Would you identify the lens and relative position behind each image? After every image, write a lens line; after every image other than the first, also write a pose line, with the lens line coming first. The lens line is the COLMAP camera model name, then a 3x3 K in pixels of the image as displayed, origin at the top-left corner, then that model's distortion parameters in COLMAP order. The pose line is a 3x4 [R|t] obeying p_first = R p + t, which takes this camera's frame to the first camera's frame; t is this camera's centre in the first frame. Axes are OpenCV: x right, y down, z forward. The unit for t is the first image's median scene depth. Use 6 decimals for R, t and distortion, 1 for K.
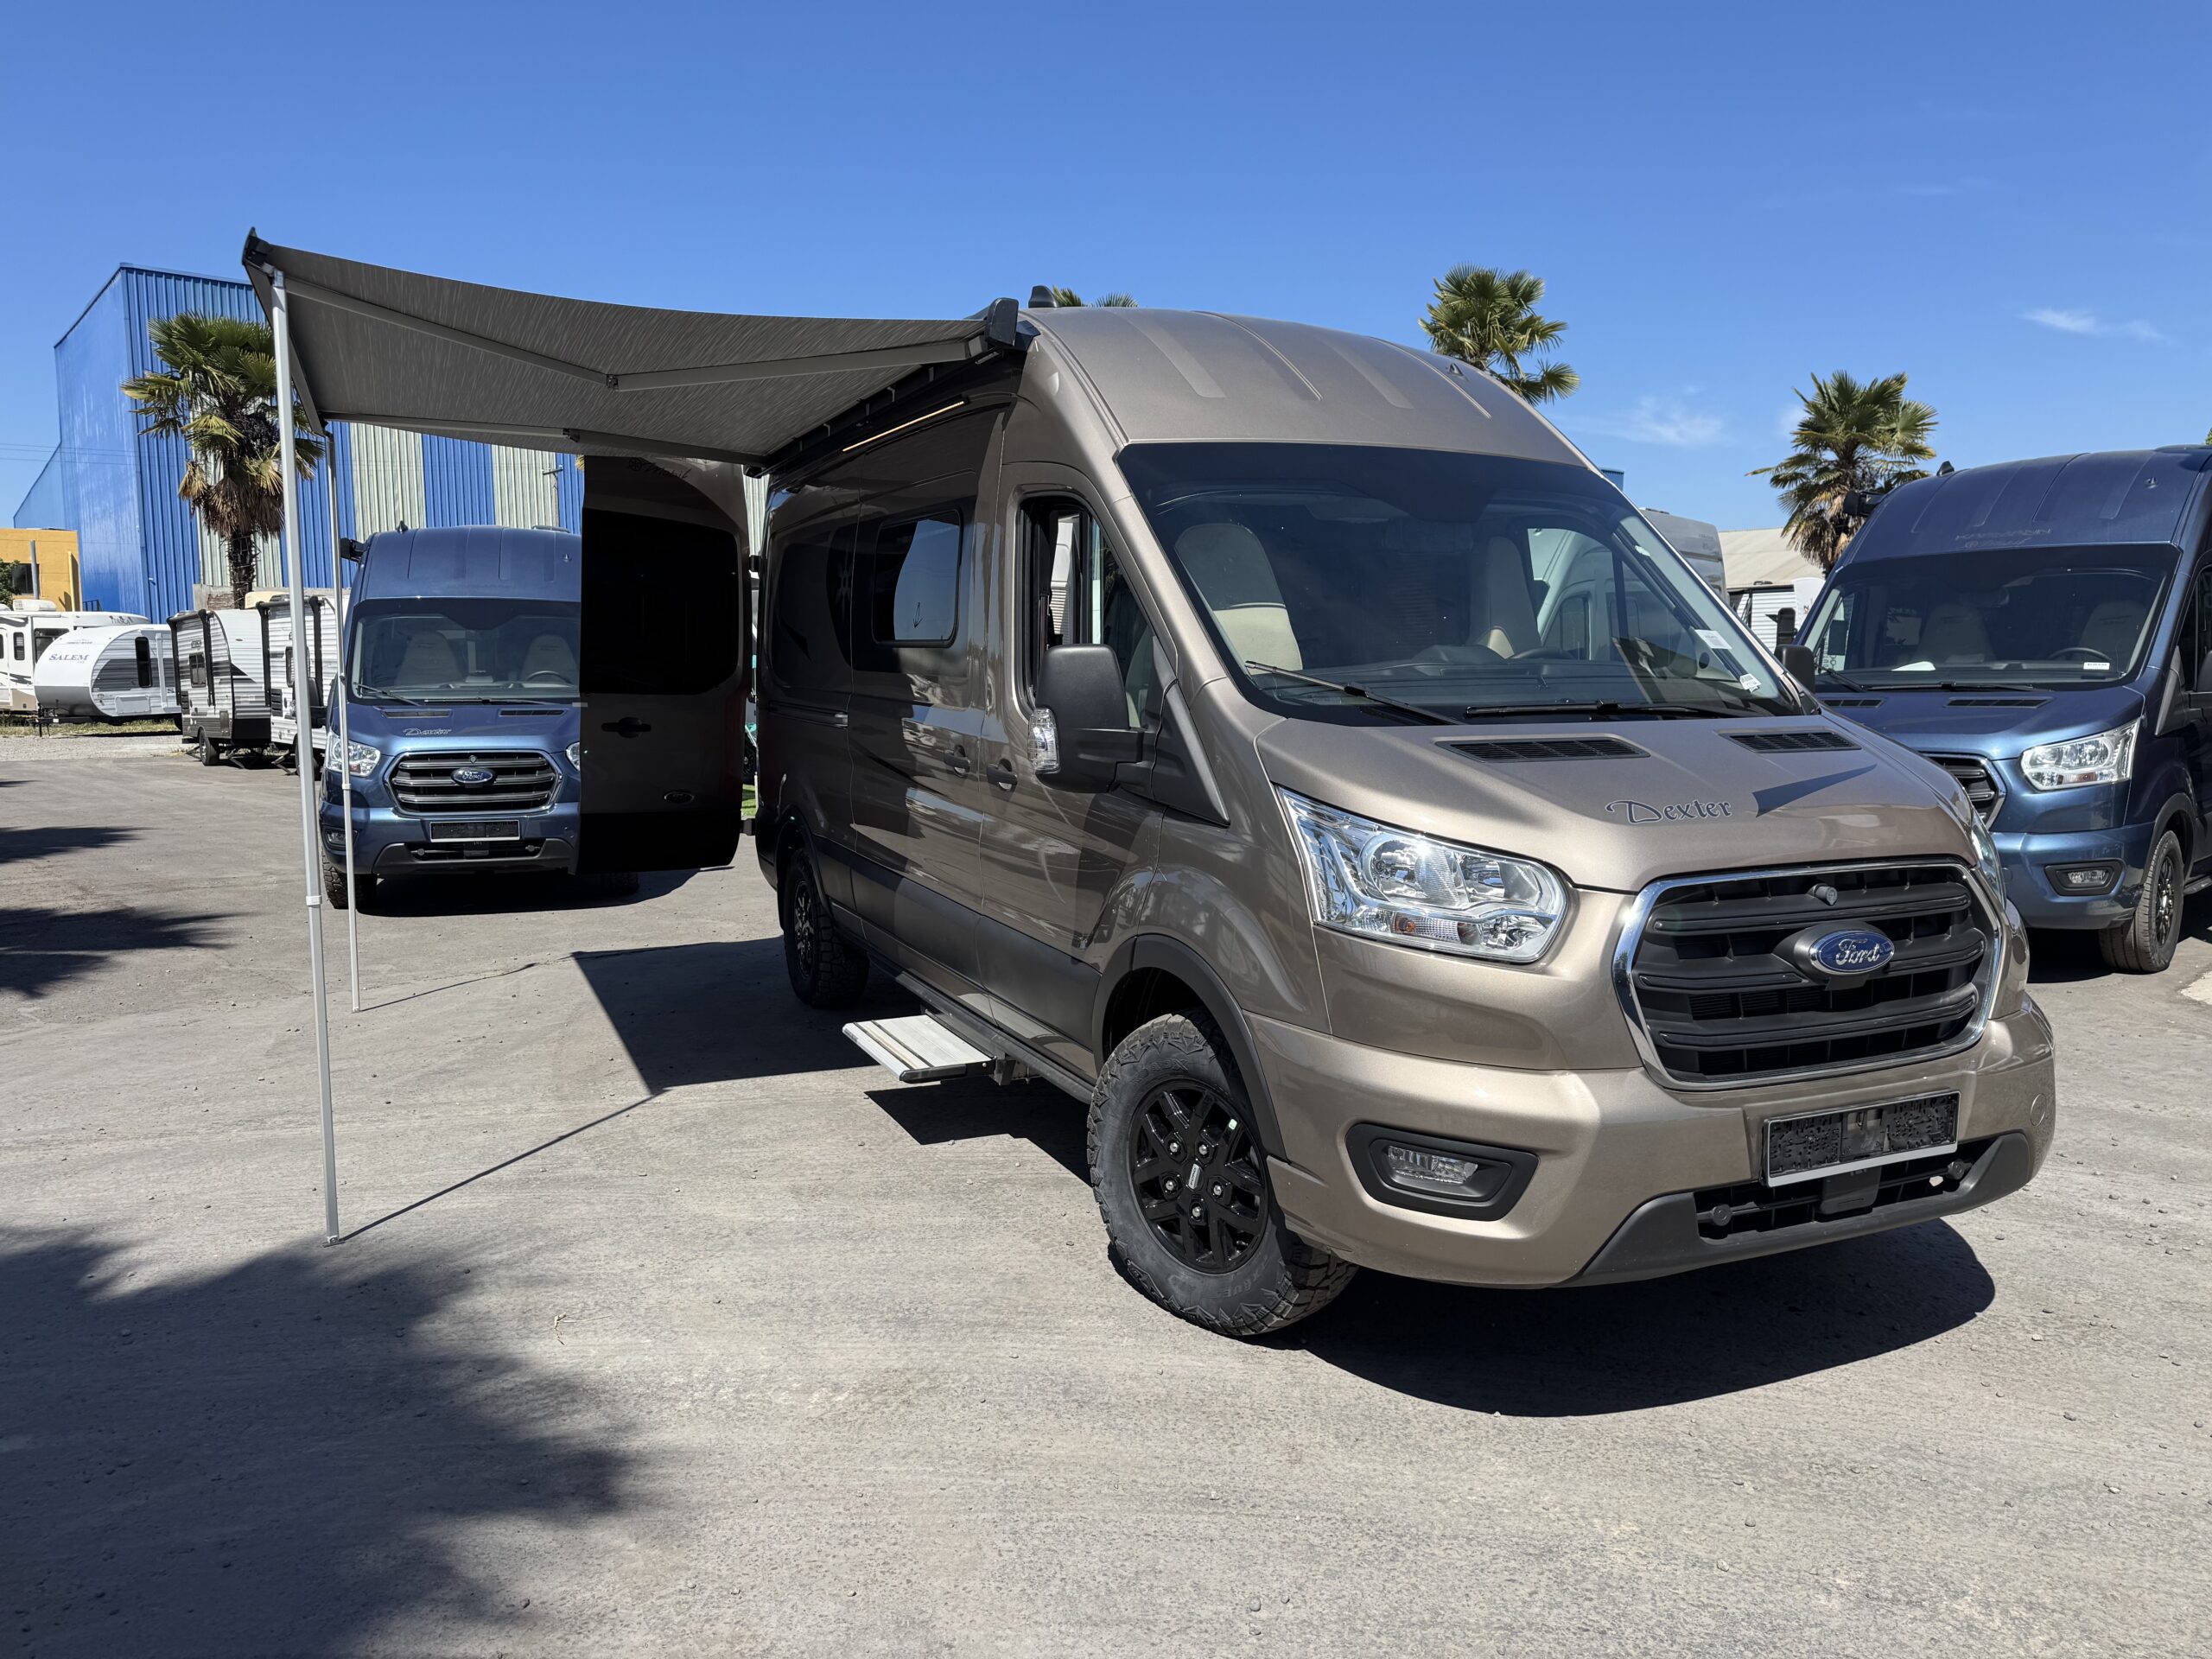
lens RADIAL K [[1565.6, 0, 1113.6], [0, 1565.6, 831.1], [0, 0, 1]] dist [0.087005, -0.111105]
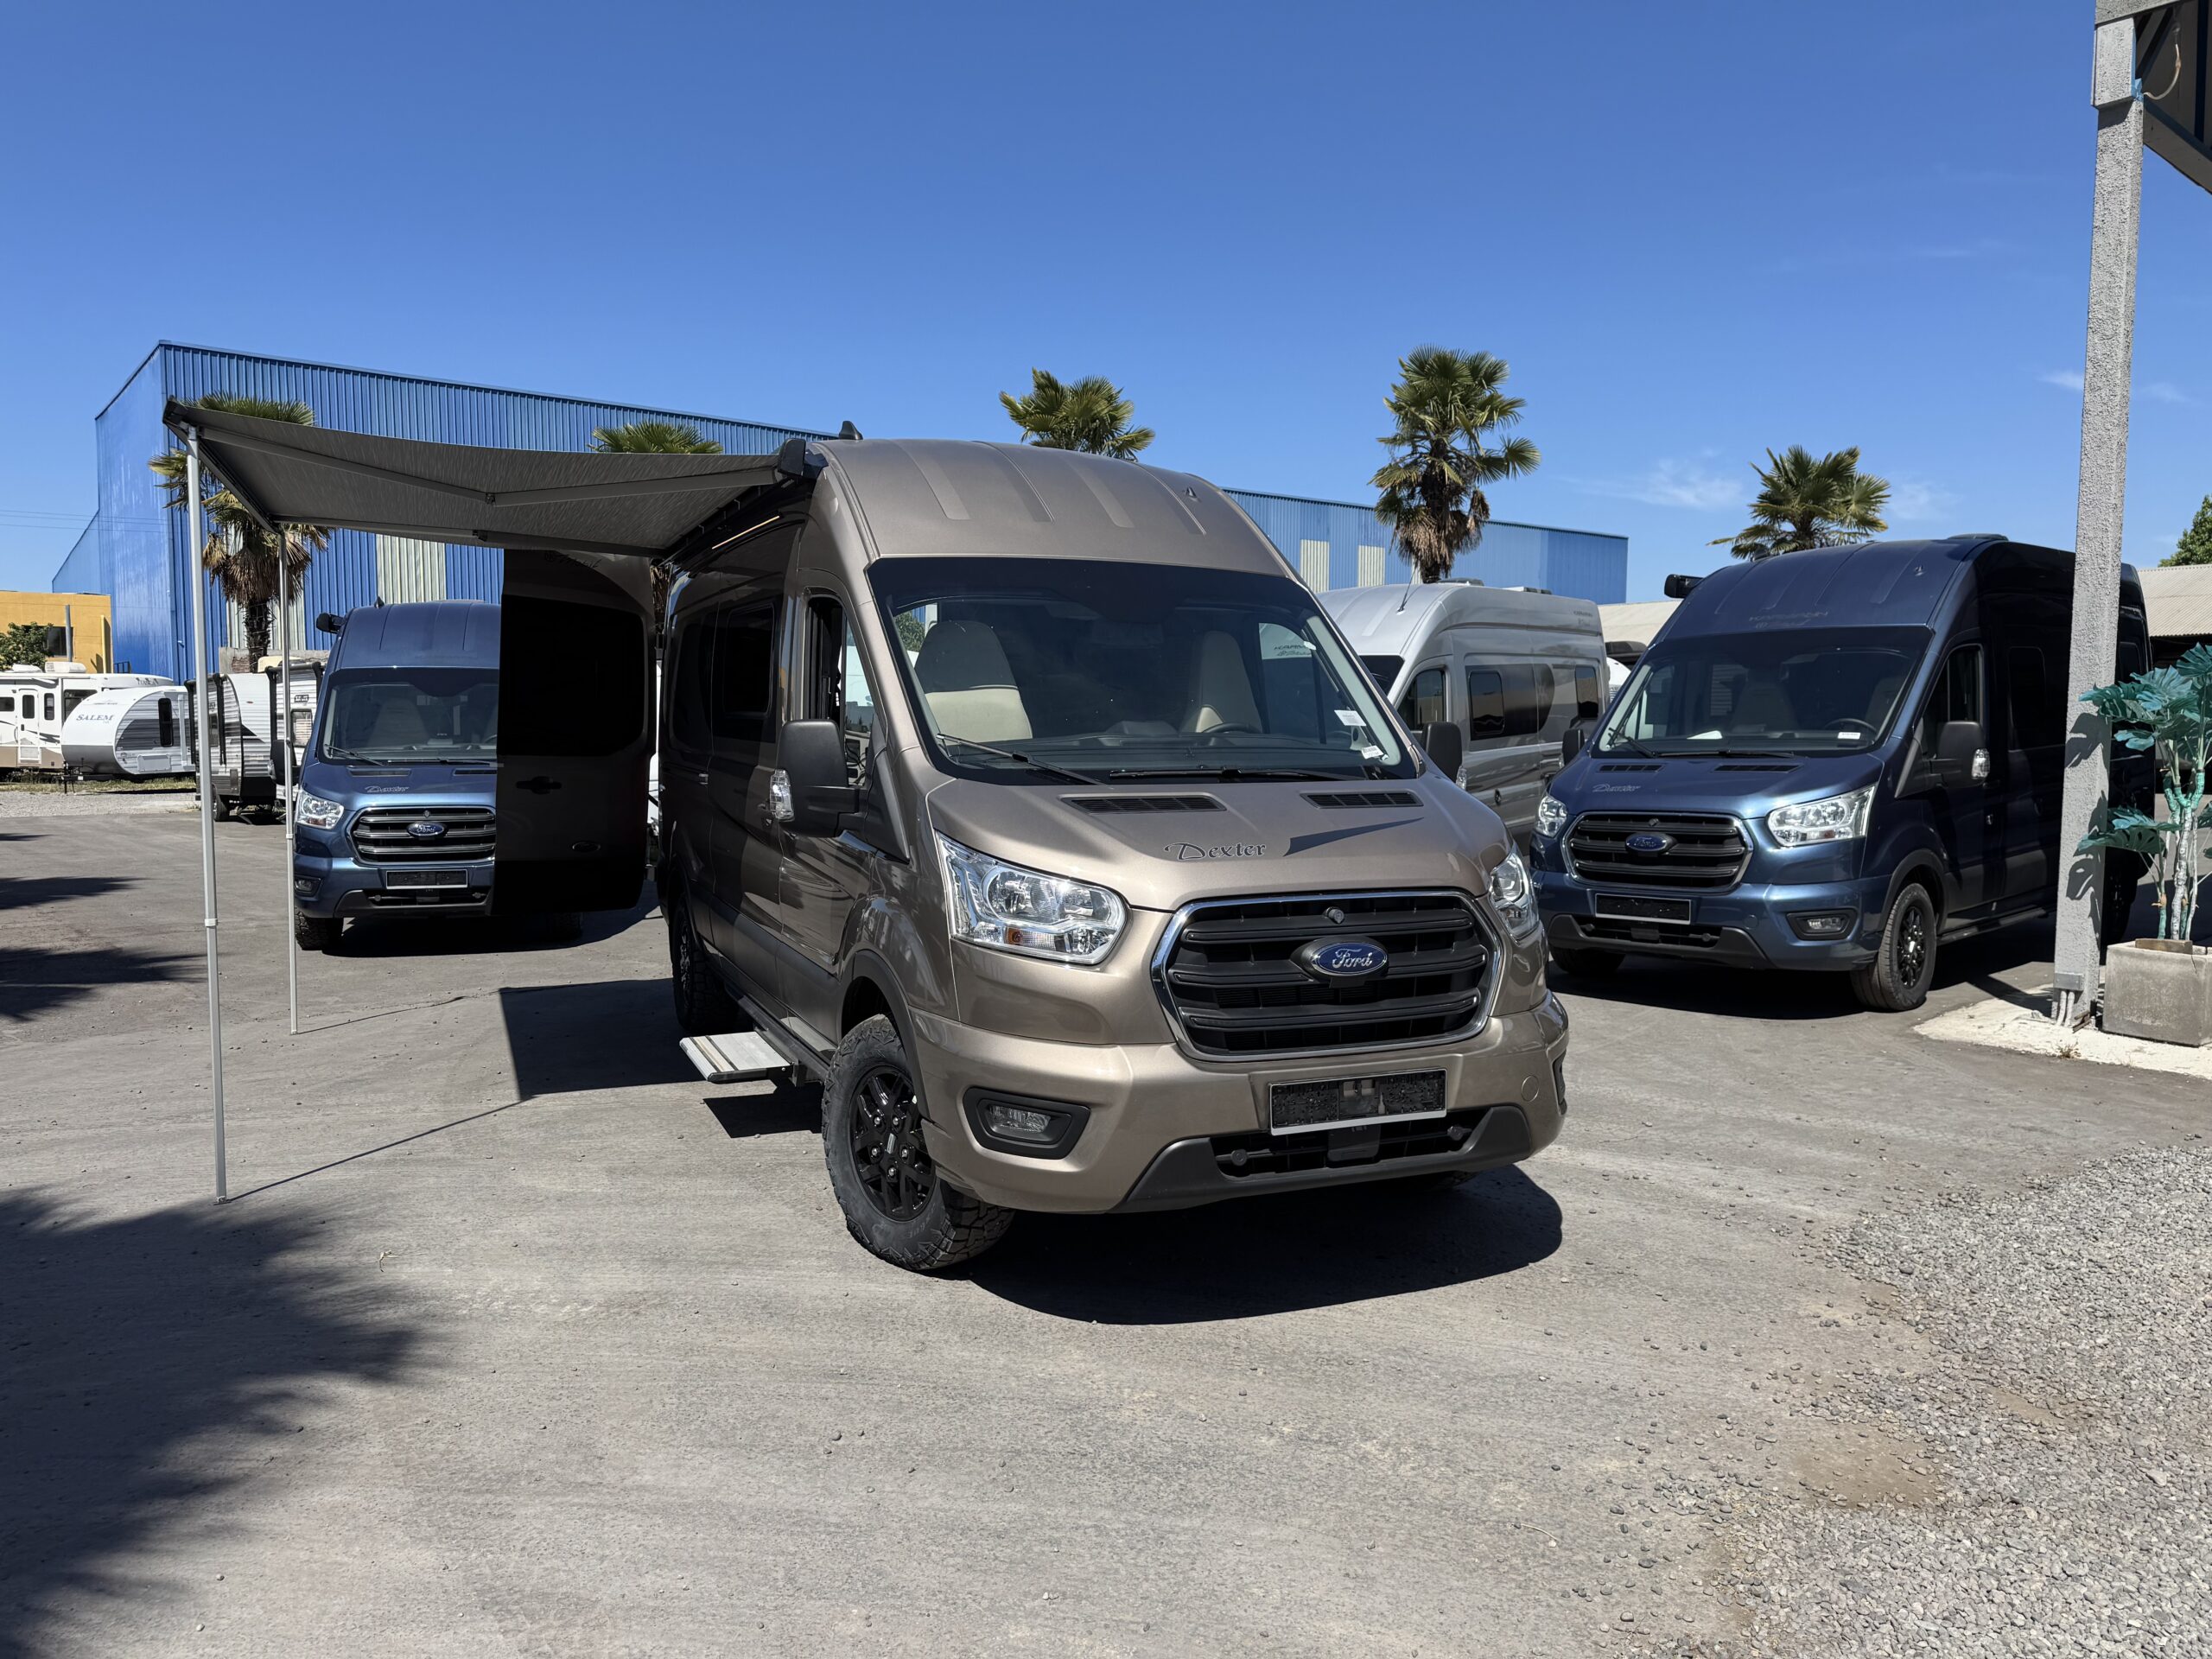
lens RADIAL K [[1584.4, 0, 1102.6], [0, 1584.4, 815.2], [0, 0, 1]] dist [0.078969, -0.093839]
pose [[0.999673, 0.003985, -0.025246, 0.177269], [-0.005208, 0.998808, -0.048536, 0.013616], [0.025023, 0.048652, 0.998502, -0.192808]]
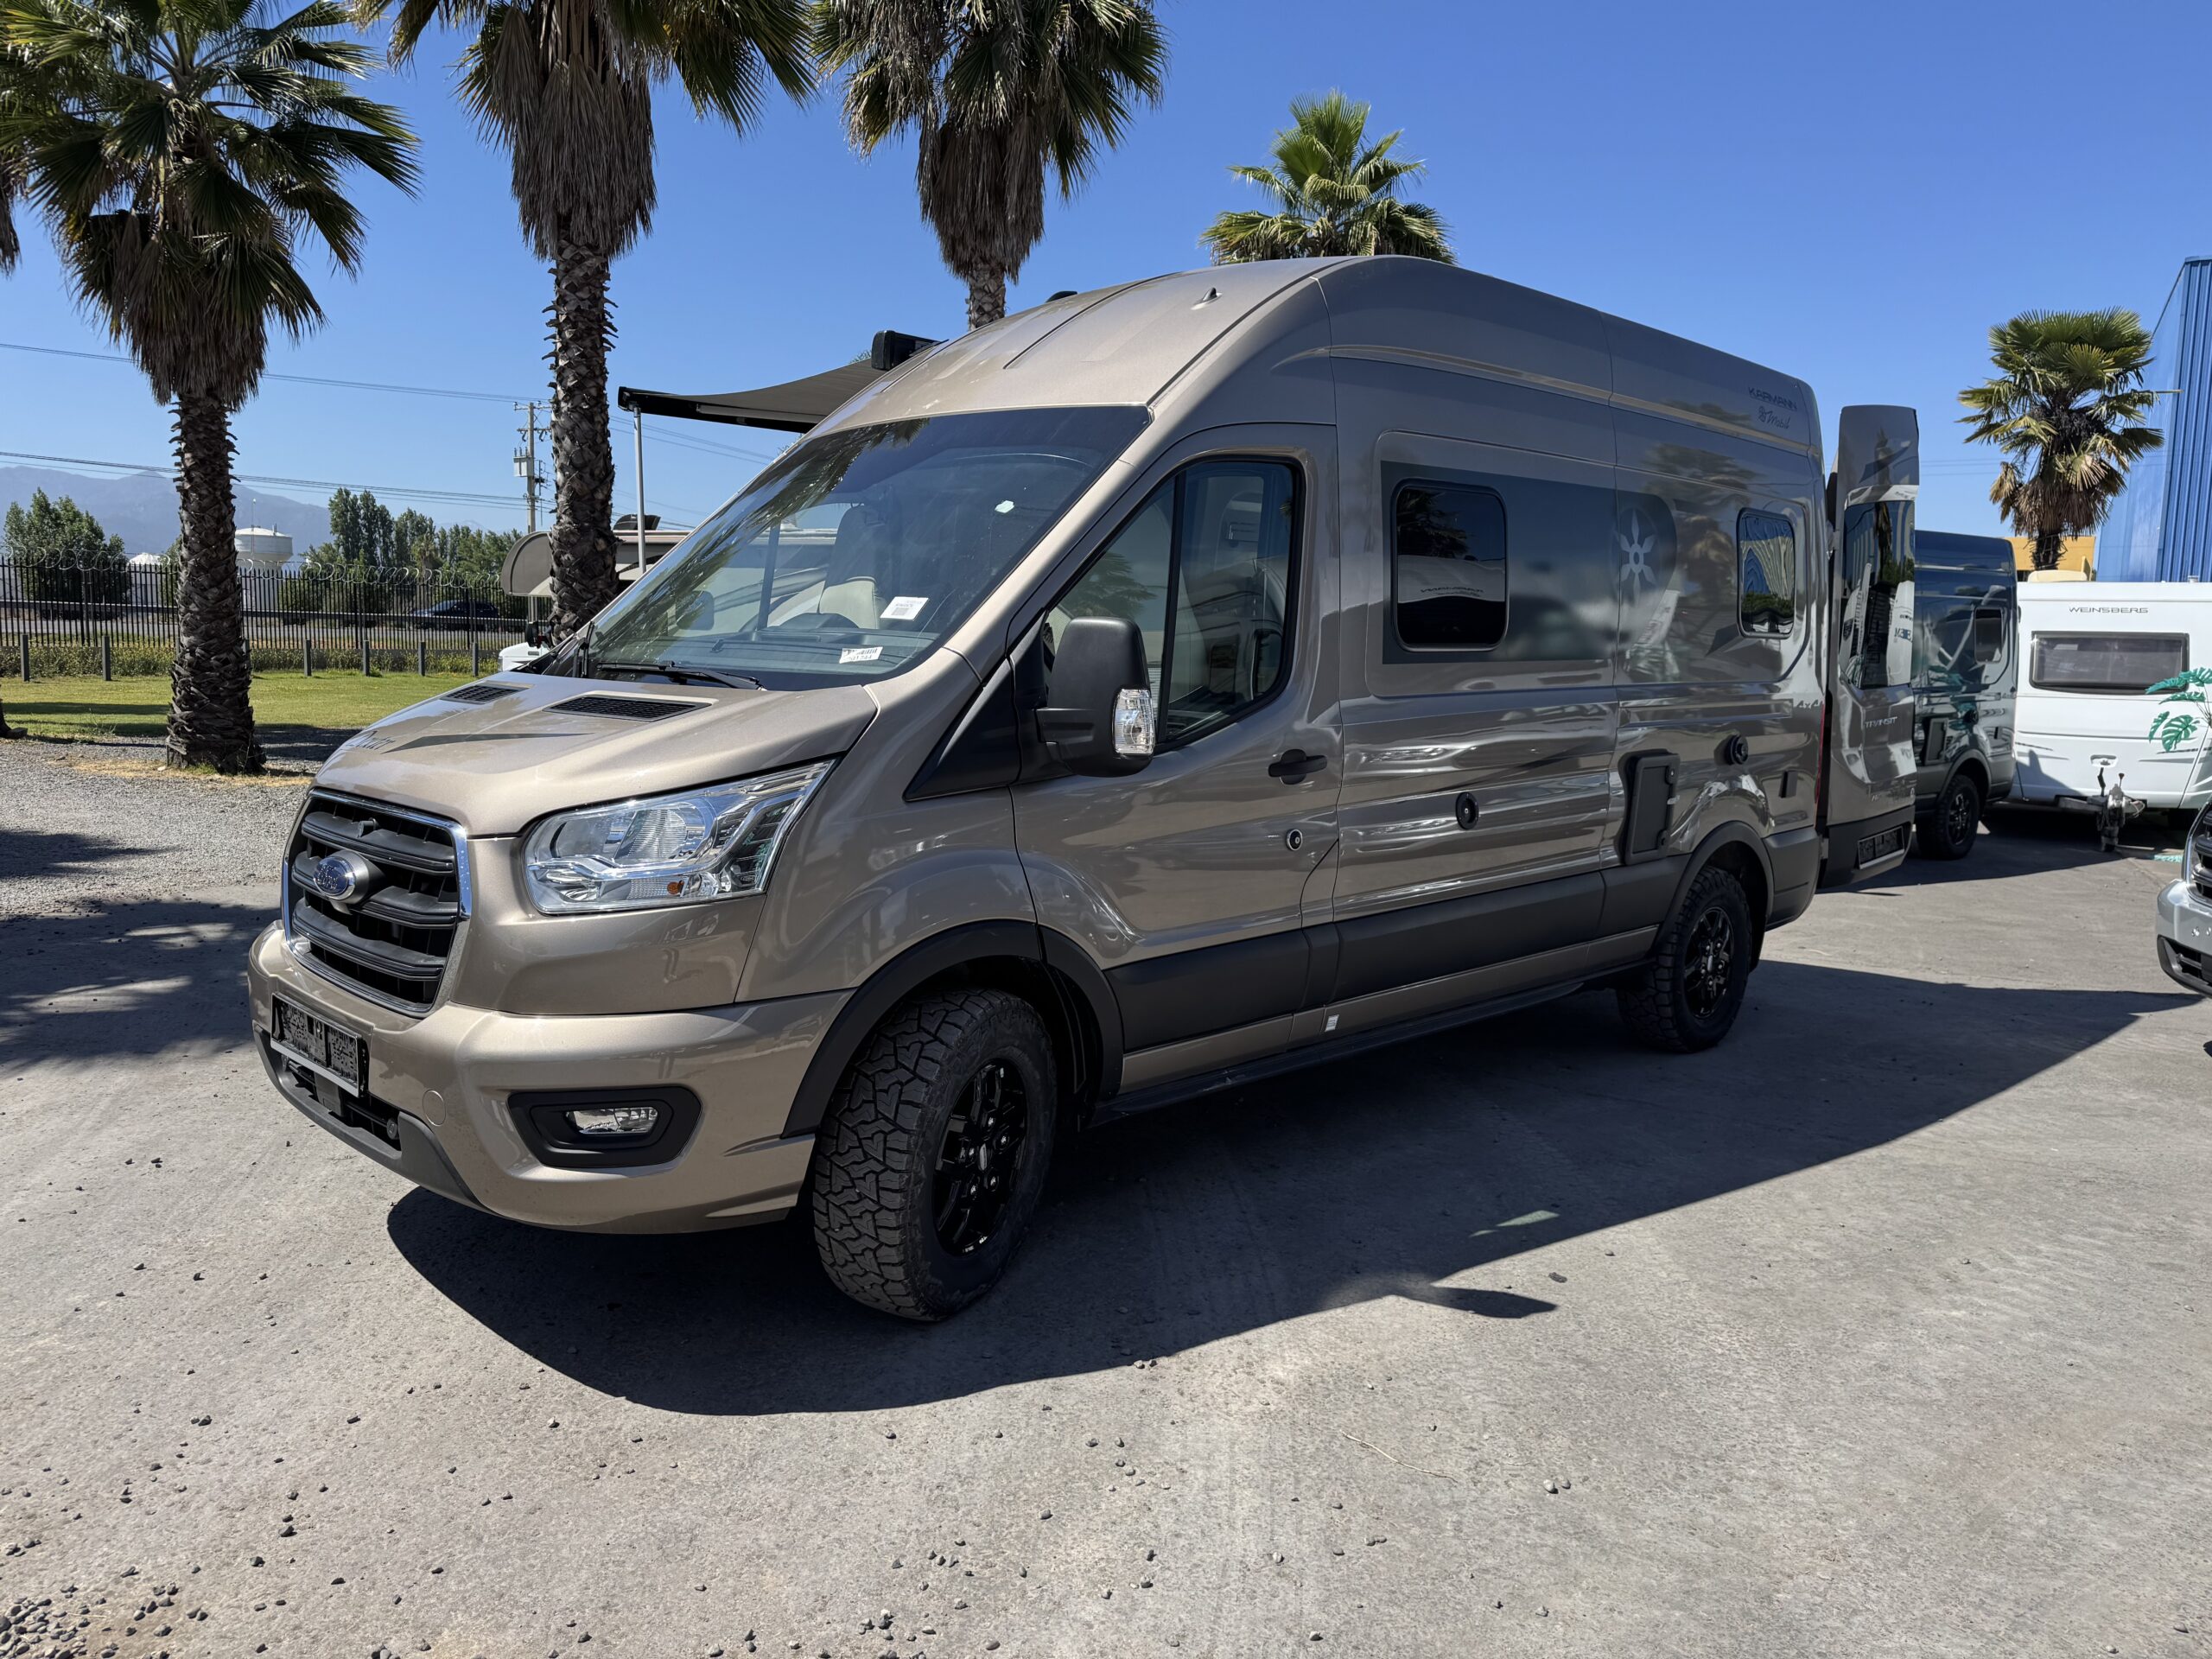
lens RADIAL K [[1584.4, 0, 1102.6], [0, 1584.4, 815.2], [0, 0, 1]] dist [0.078969, -0.093839]
pose [[0.324263, 0.109484, -0.939610, 1.017025], [-0.124308, 0.989598, 0.072409, -0.070505], [0.937764, 0.093322, 0.334500, 0.675888]]
